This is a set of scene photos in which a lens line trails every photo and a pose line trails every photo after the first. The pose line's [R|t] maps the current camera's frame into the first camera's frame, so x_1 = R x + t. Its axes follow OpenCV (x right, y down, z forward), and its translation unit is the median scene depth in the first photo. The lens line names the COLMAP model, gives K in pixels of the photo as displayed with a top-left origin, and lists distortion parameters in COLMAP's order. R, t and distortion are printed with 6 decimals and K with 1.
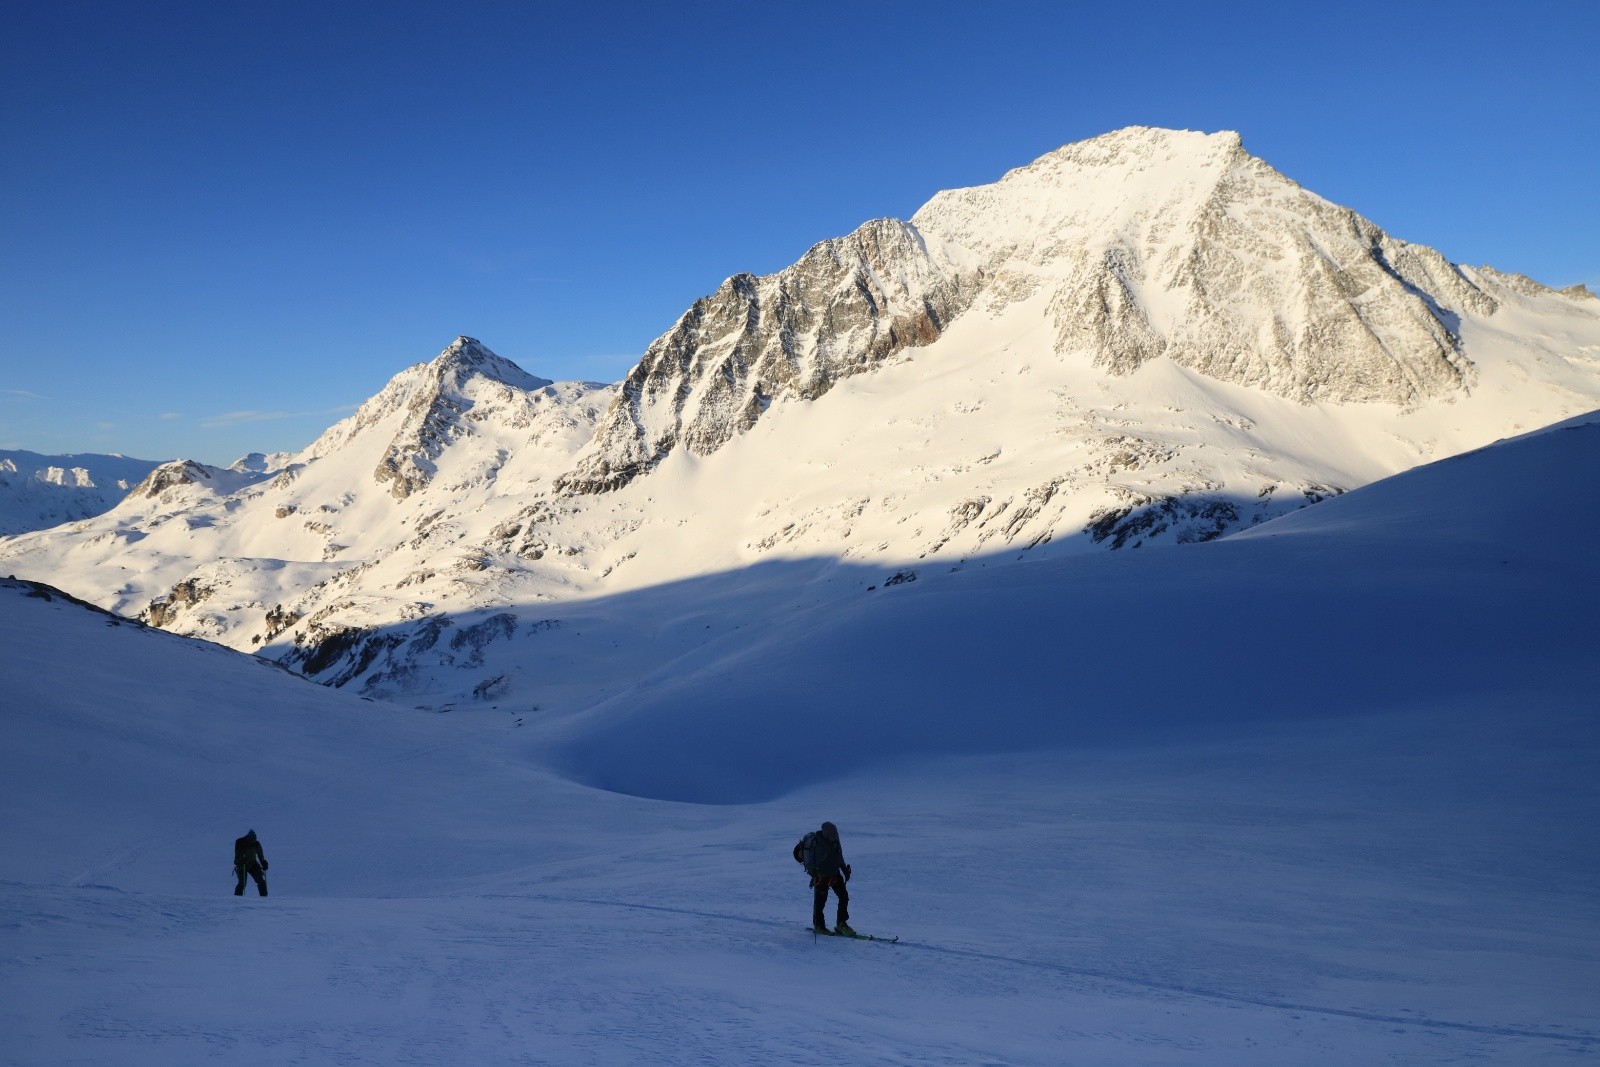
lens RADIAL K [[1072.9, 0, 800.0], [0, 1072.9, 533.5], [0, 0, 1]] dist [-0.004807, 0.002998]
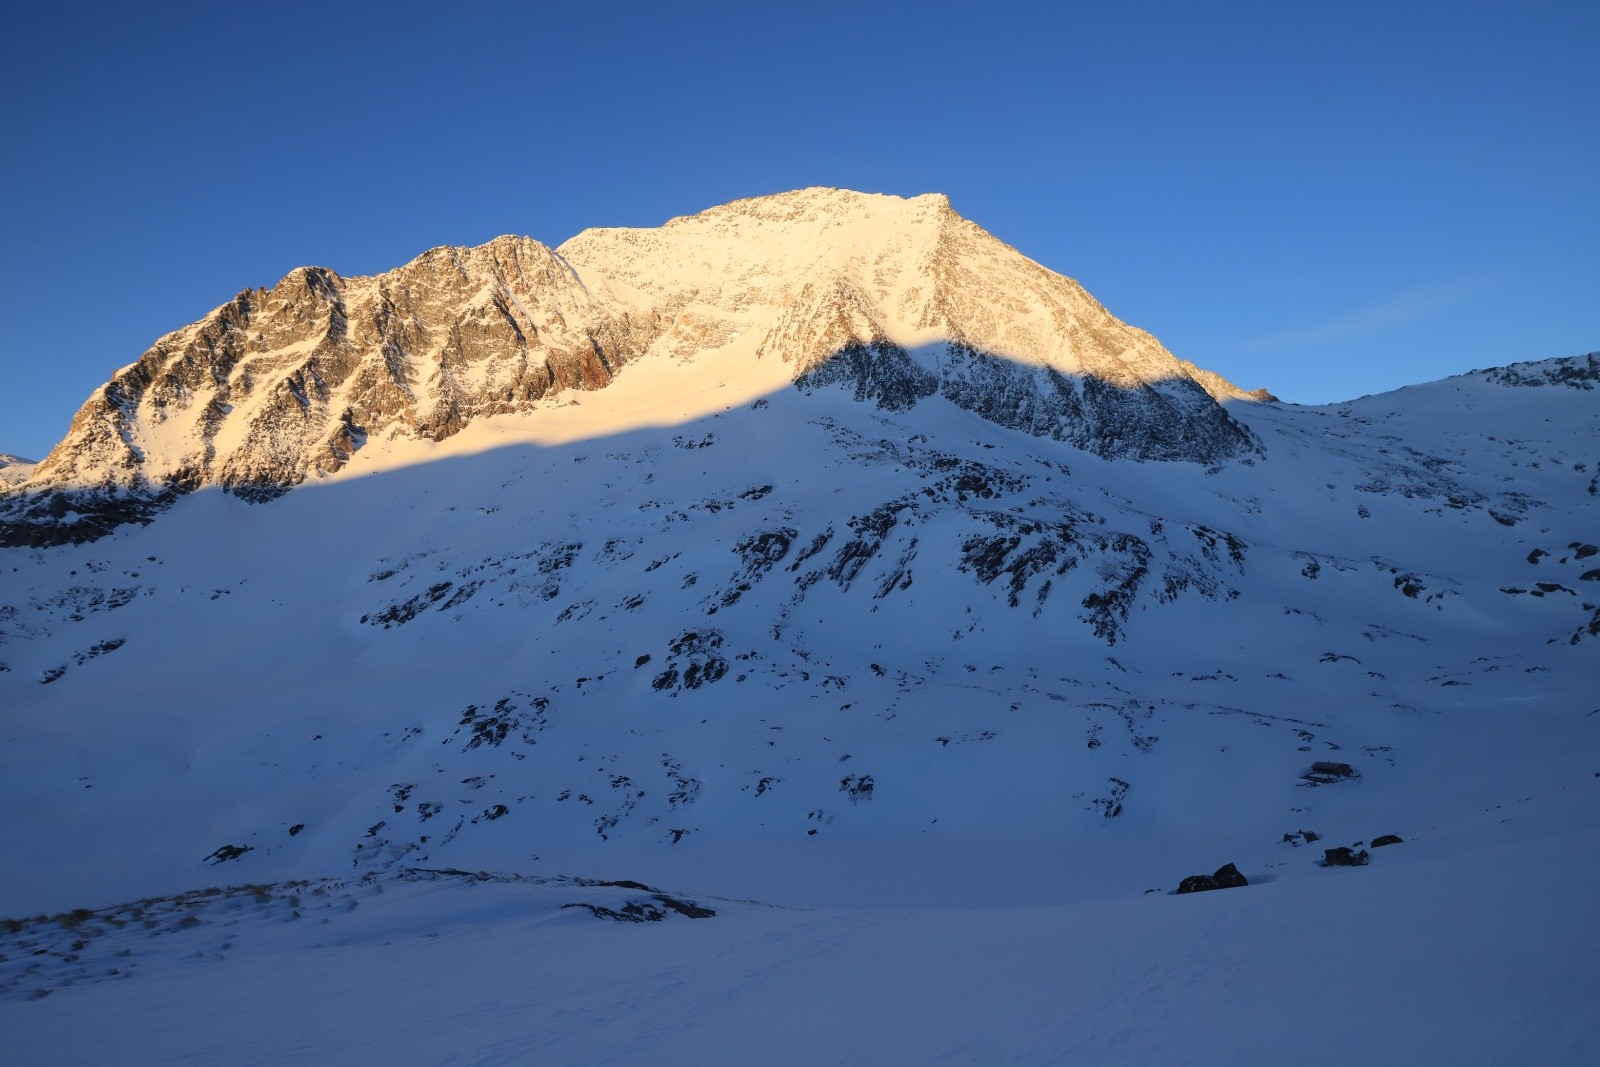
lens RADIAL K [[1072.9, 0, 800.0], [0, 1072.9, 533.5], [0, 0, 1]] dist [-0.004807, 0.002998]
pose [[0.897984, 0.053673, 0.436743, -0.072013], [0.032483, 0.981740, -0.187436, 0.063948], [-0.438828, 0.182501, 0.879843, 0.314684]]
